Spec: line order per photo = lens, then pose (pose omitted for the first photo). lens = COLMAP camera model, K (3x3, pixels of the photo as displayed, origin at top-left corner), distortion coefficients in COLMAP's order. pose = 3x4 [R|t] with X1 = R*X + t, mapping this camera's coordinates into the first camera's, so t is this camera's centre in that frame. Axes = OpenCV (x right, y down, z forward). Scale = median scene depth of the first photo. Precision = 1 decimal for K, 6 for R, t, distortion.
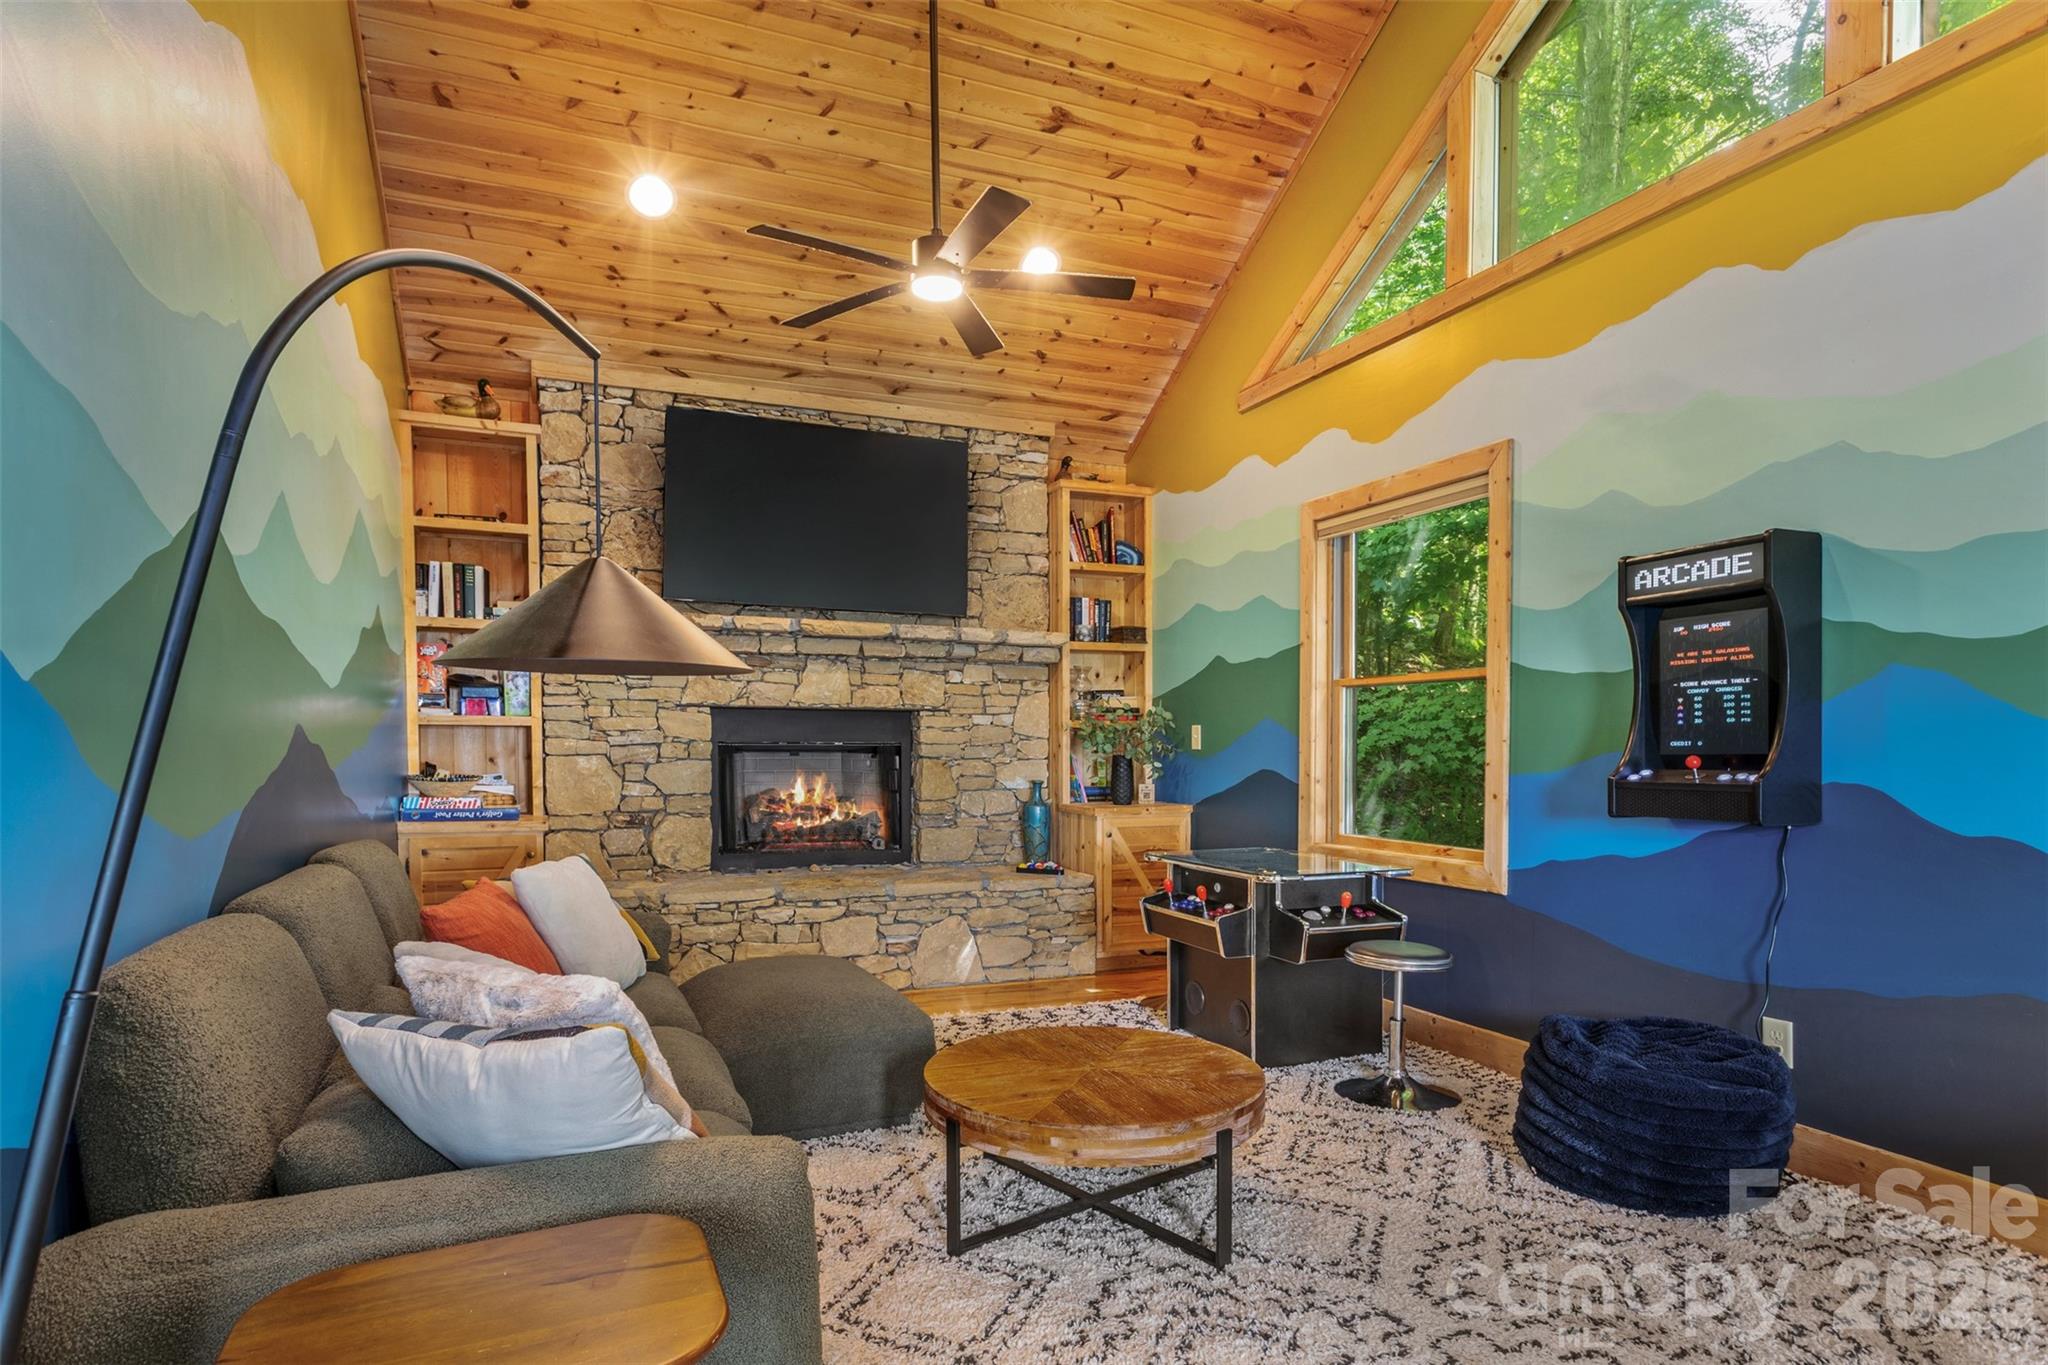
lens RADIAL K [[1117.8, 0, 991.4], [0, 1117.8, 774.0], [0, 0, 1]] dist [-0.001773, 0.000444]
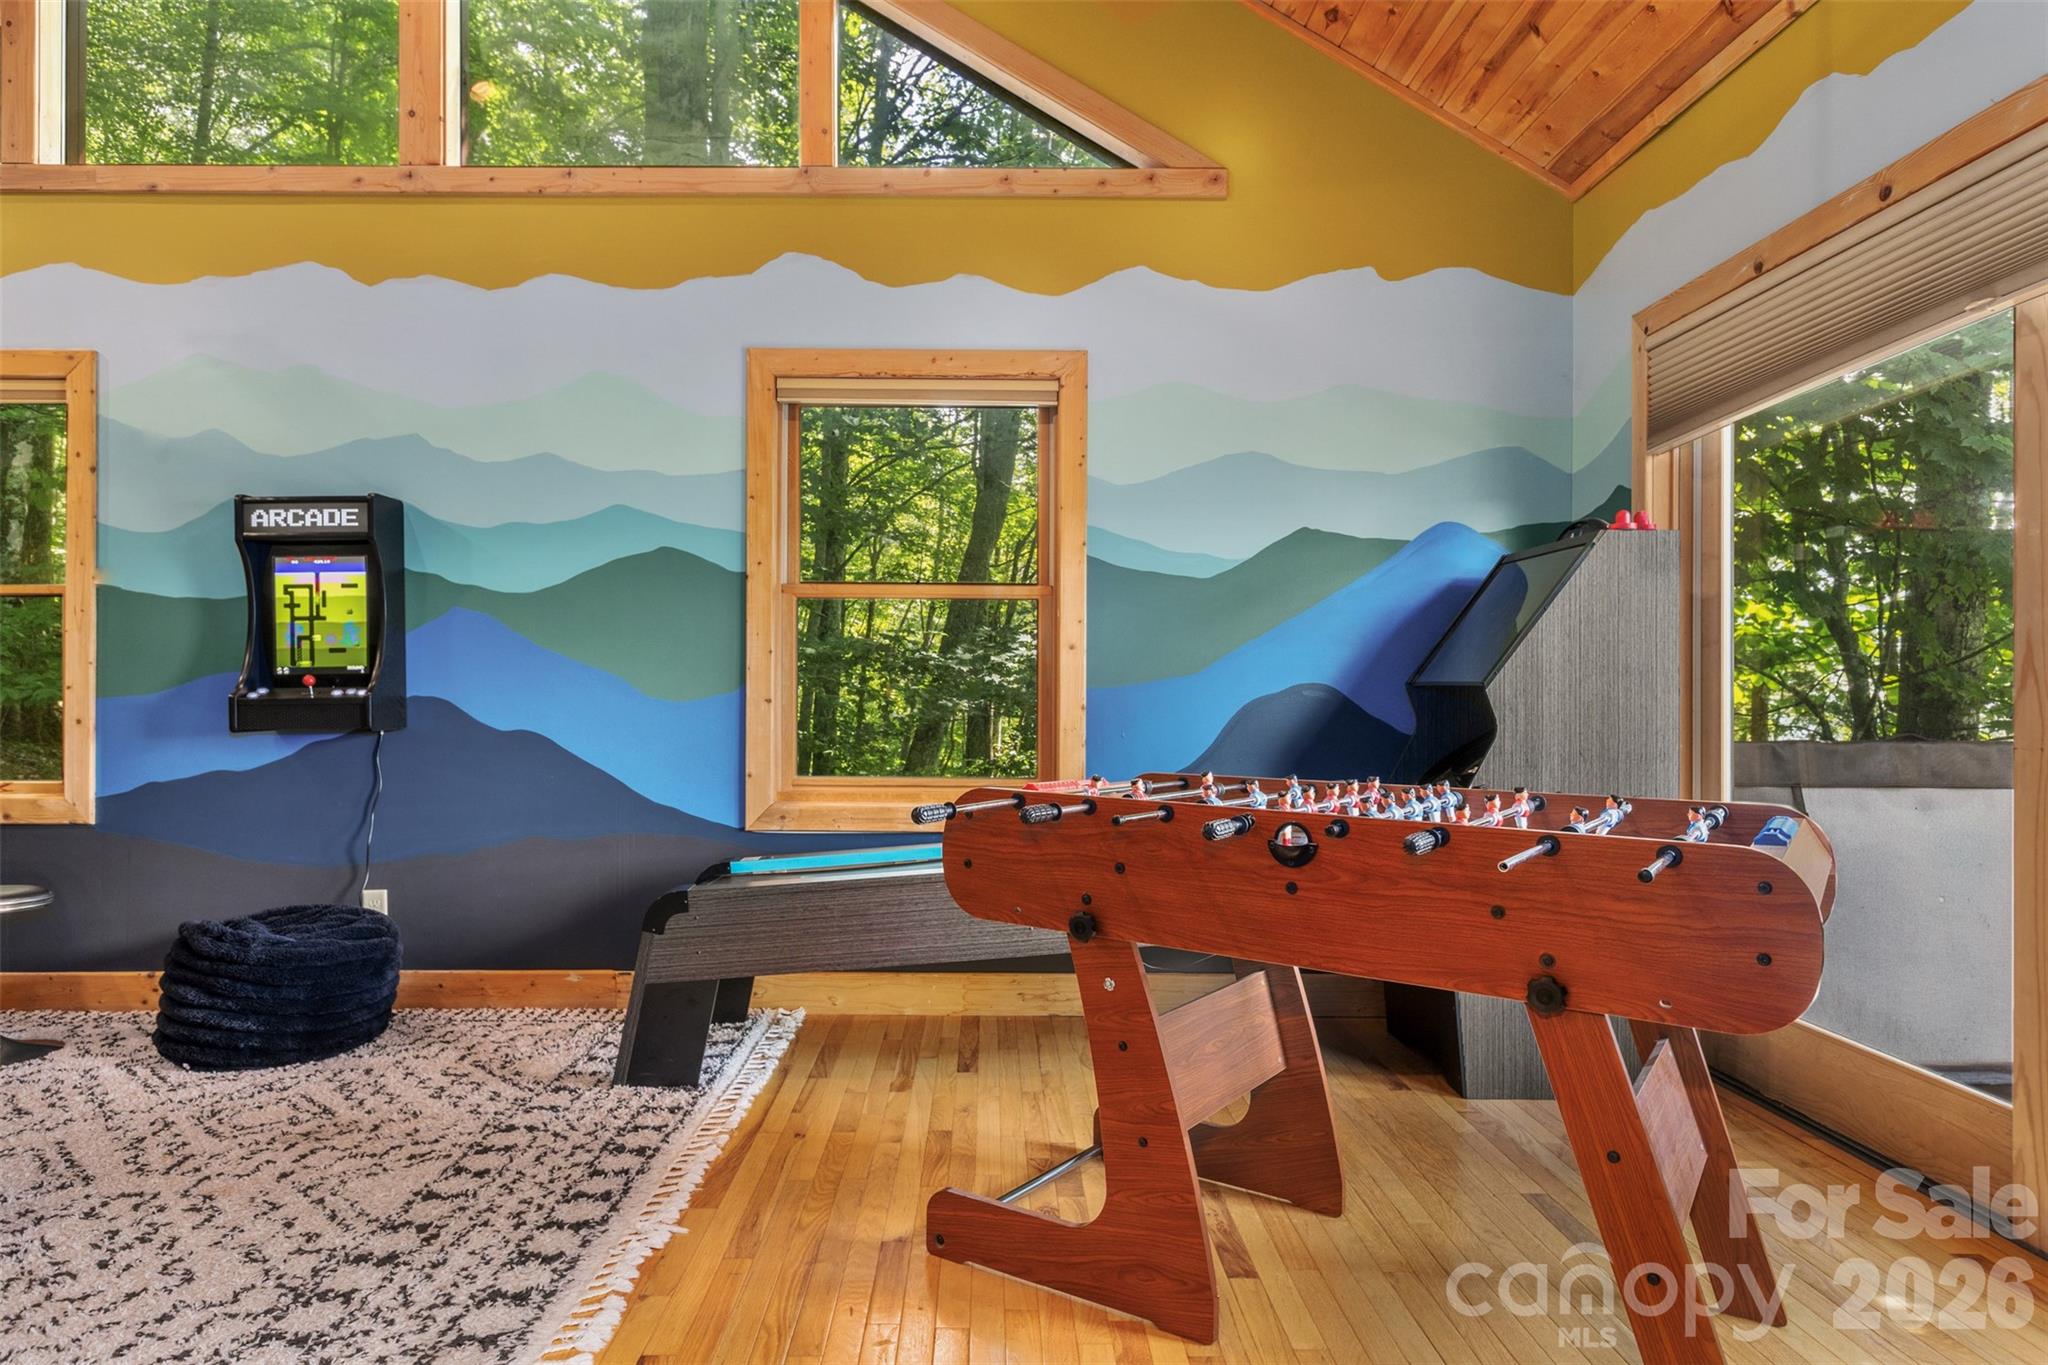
lens RADIAL K [[1230.1, 0, 1023.6], [0, 1230.1, 682.0], [0, 0, 1]] dist [0.007914, 0.001758]
pose [[0.355481, 0.004756, 0.934671, -0.311108], [0.025547, 0.999564, -0.014802, 0.028986], [-0.934334, 0.029140, 0.355205, -0.154657]]
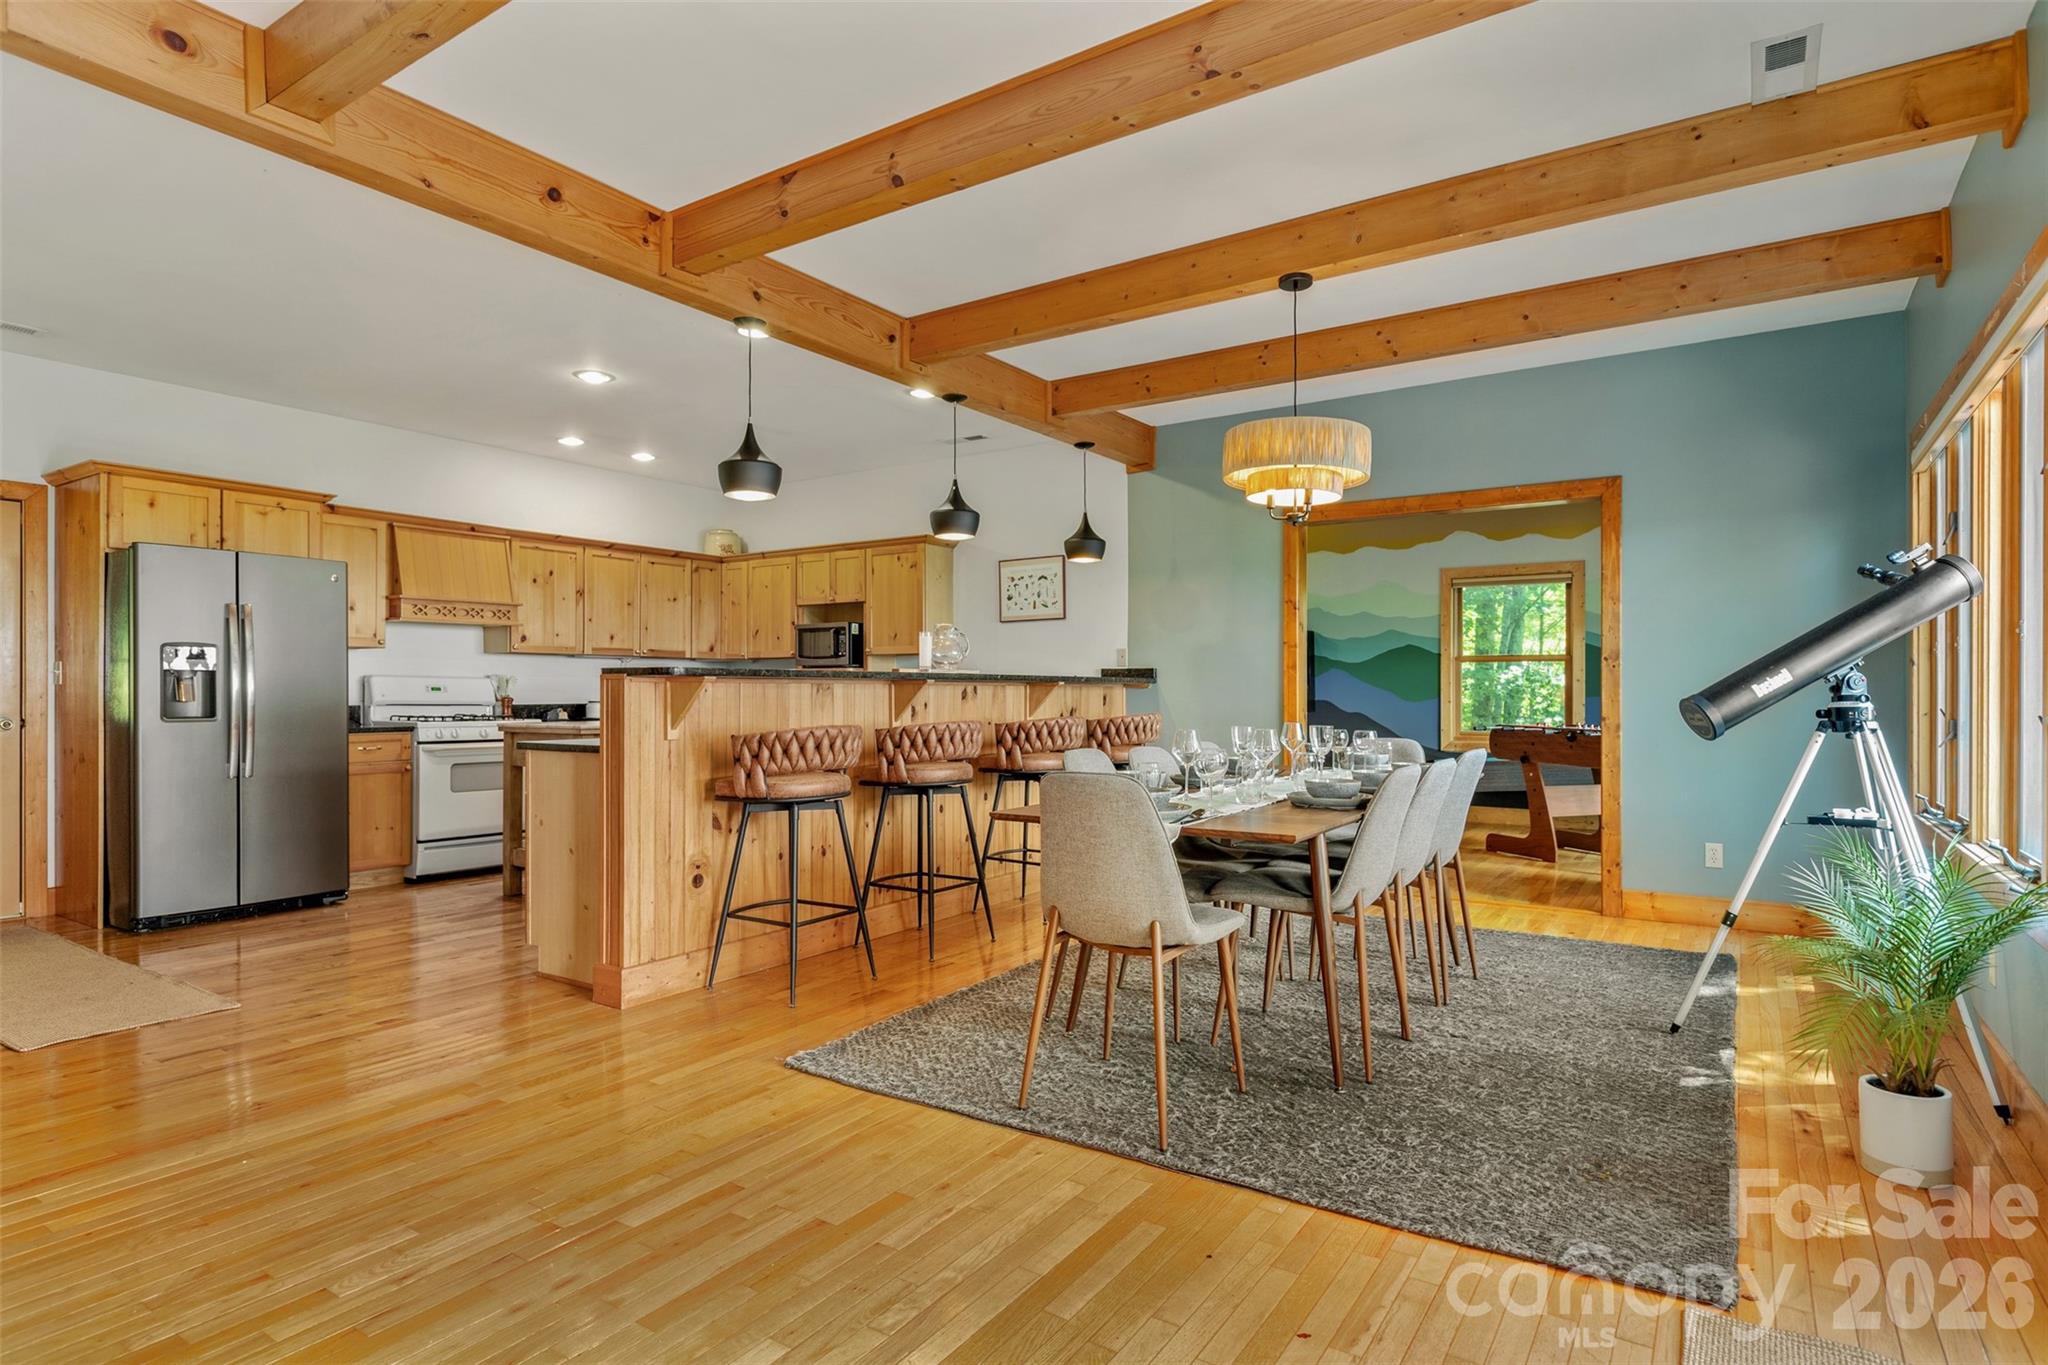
lens RADIAL K [[1071.8, 0, 1017.4], [0, 1071.8, 685.0], [0, 0, 1]] dist [0.010608, -0.004805]
pose [[0.827354, 0.004575, 0.561662, -1.884570], [0.012565, 0.999566, -0.026650, 0.041597], [-0.561540, 0.029106, 0.826938, -1.253818]]
